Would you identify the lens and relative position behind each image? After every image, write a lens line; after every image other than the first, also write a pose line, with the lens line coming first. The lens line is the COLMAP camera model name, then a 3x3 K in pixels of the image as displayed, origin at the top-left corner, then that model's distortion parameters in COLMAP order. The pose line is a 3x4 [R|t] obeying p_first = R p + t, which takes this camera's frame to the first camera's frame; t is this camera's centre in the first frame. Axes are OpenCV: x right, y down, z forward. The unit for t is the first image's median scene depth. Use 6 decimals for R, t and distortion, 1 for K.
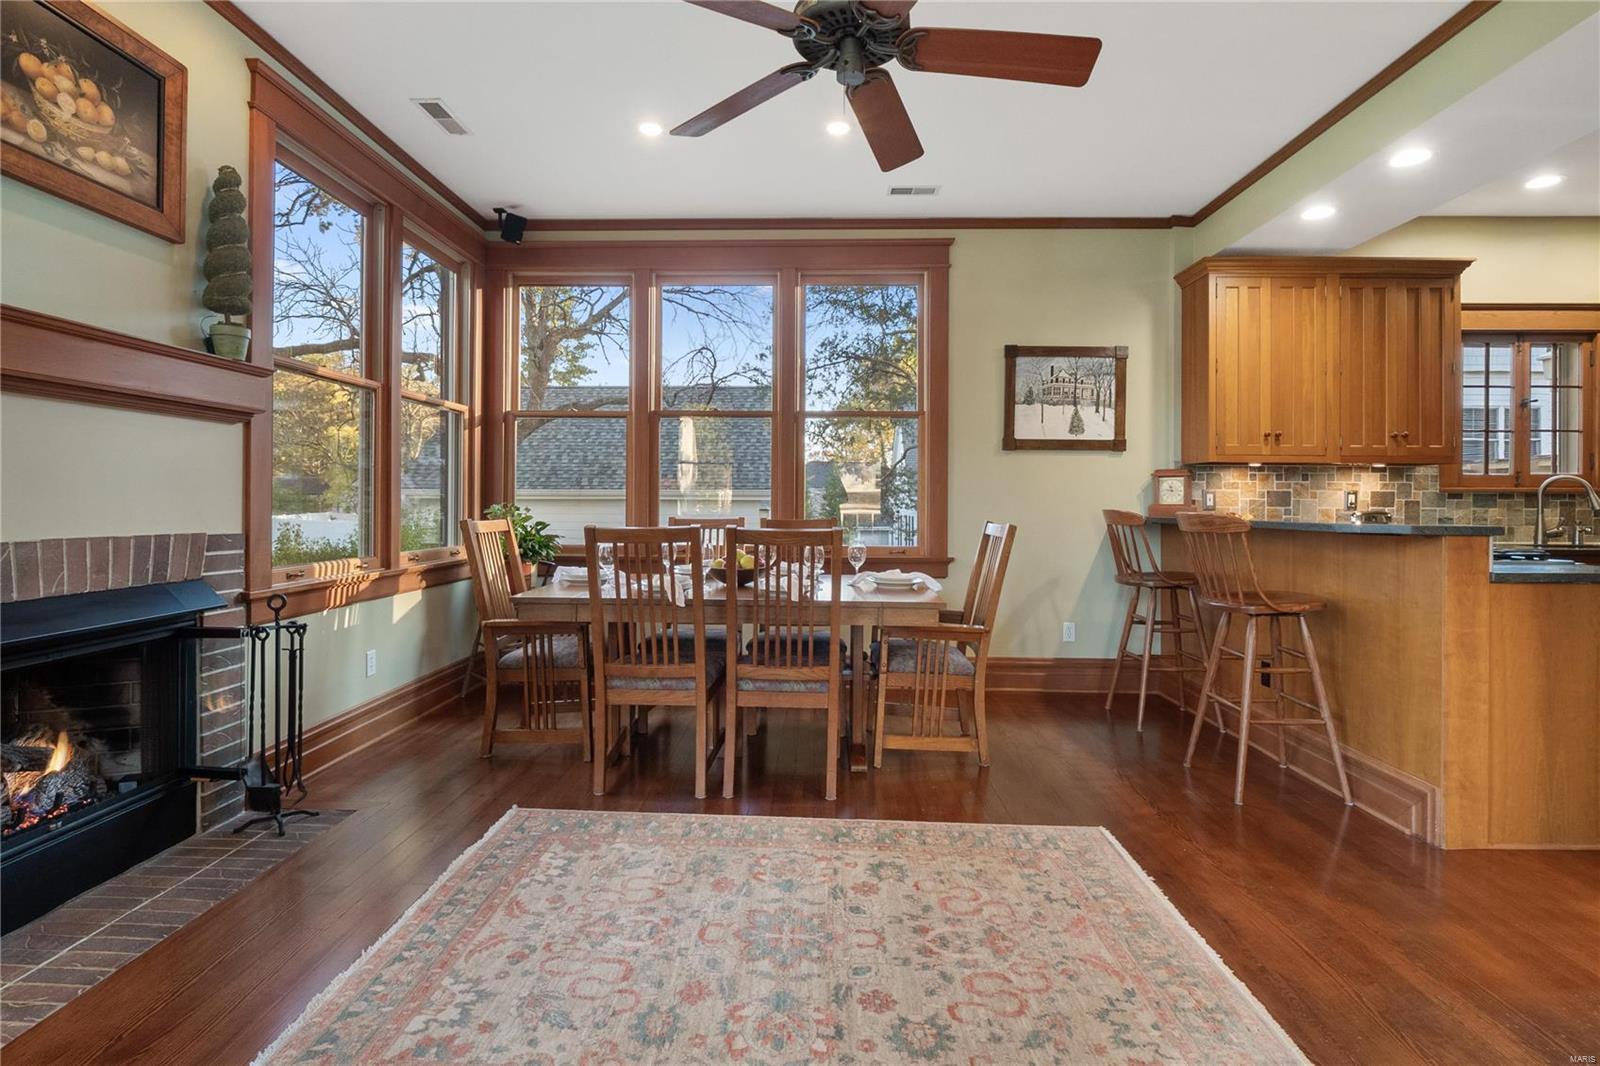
lens RADIAL K [[777.9, 0, 816.3], [0, 777.9, 483.6], [0, 0, 1]] dist [-0.012096, -0.001059]
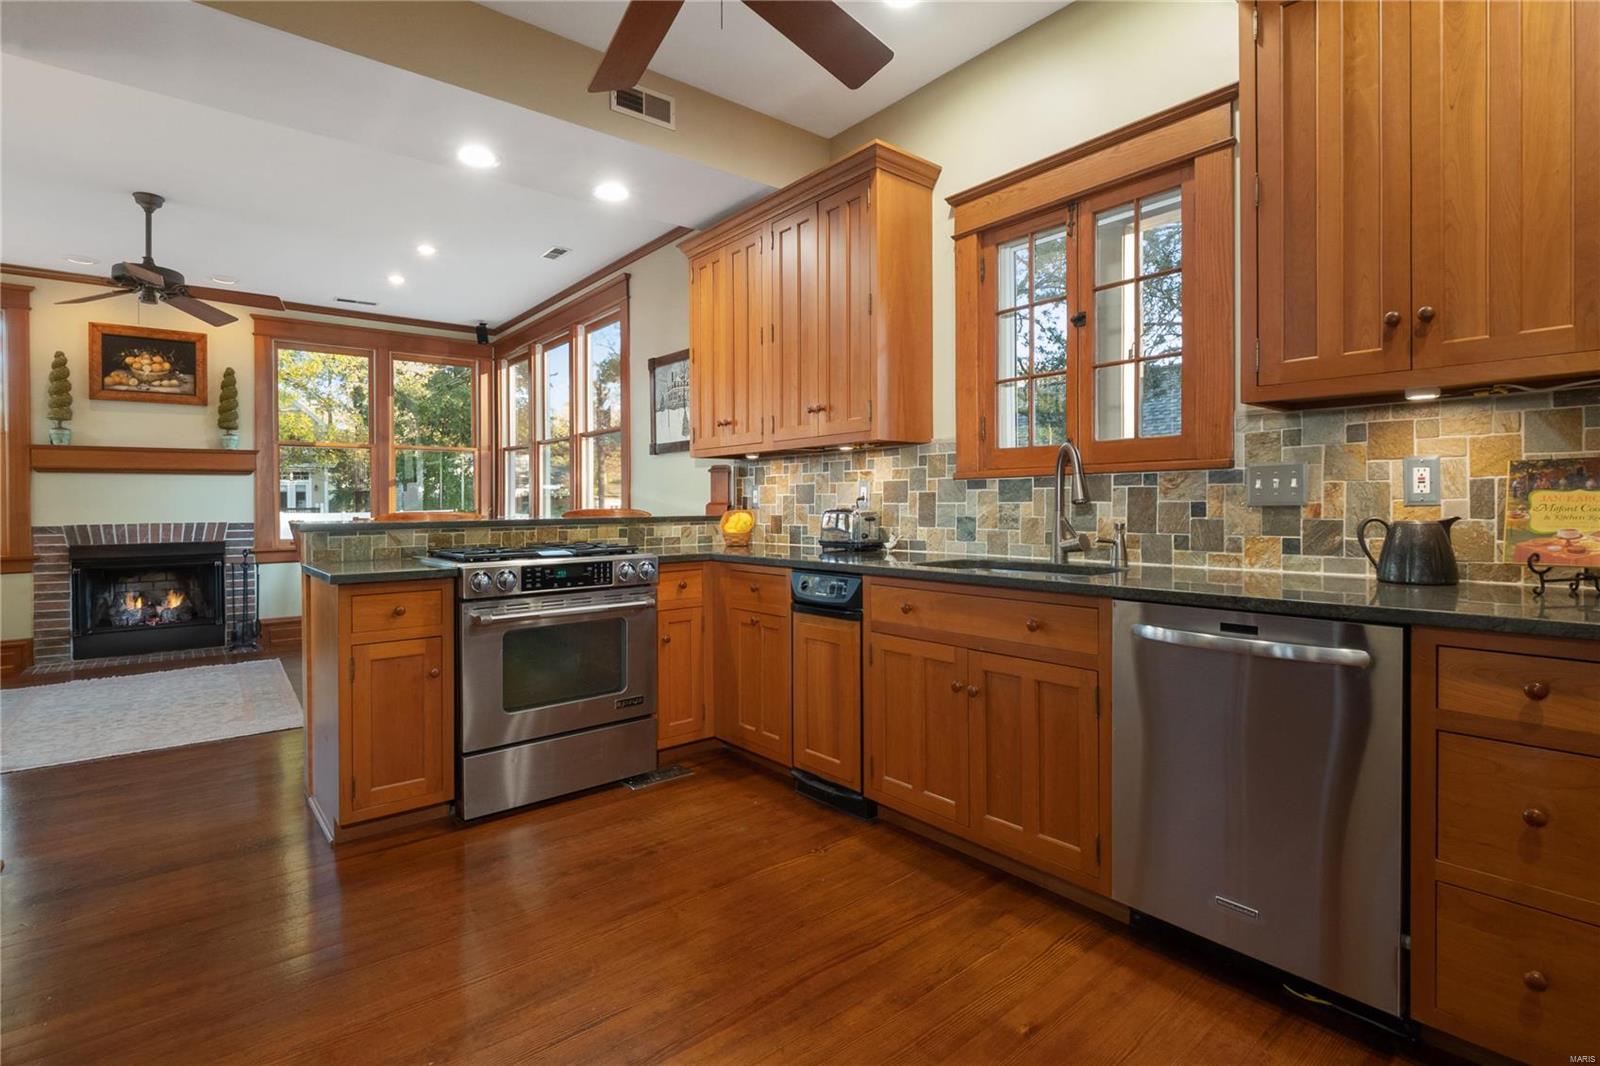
lens RADIAL K [[777.9, 0, 825.4], [0, 777.9, 490.1], [0, 0, 1]] dist [-0.012096, -0.001059]
pose [[0.648344, -0.025041, -0.760935, 1.346657], [0.033775, 0.999421, -0.004112, 0.021245], [0.760598, -0.023034, 0.648815, 0.513748]]
